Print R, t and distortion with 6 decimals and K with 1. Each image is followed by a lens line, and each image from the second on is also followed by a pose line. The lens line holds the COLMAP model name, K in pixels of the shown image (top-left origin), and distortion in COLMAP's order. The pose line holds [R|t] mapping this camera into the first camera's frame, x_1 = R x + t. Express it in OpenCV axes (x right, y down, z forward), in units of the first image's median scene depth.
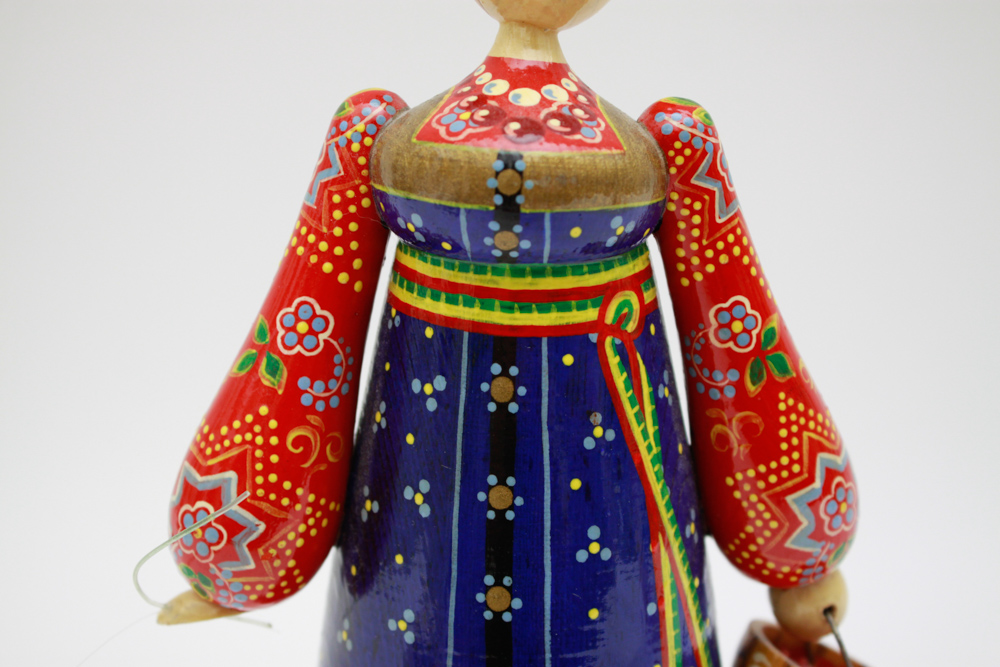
lens RADIAL K [[1463.7, 0, 500.0], [0, 1463.7, 333.5], [0, 0, 1]] dist [-0.026387, -0.027170]
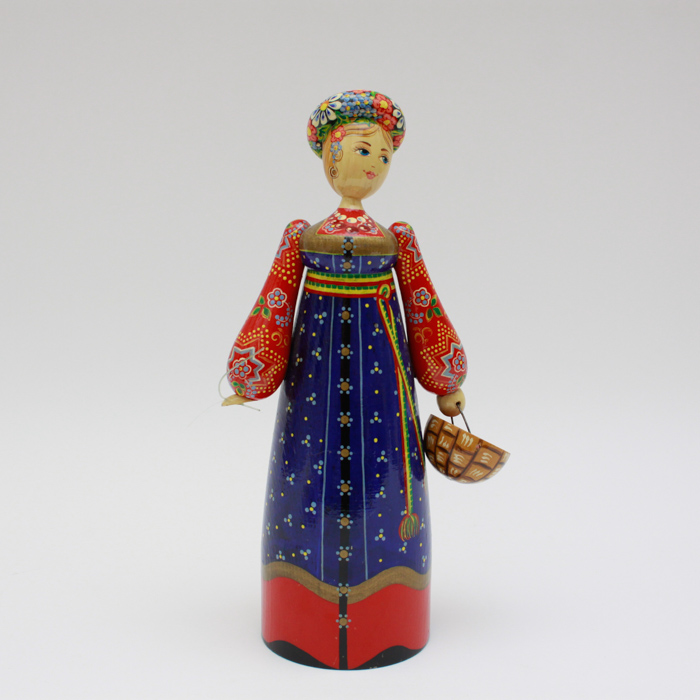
lens RADIAL K [[1094.9, 0, 350.0], [0, 1094.9, 350.0], [0, 0, 1]] dist [-0.022236, -0.008222]
pose [[0.997401, -0.008788, 0.071512, -0.146113], [0.014743, 0.996427, -0.083168, 0.286344], [-0.070526, 0.084006, 0.993966, -1.201450]]
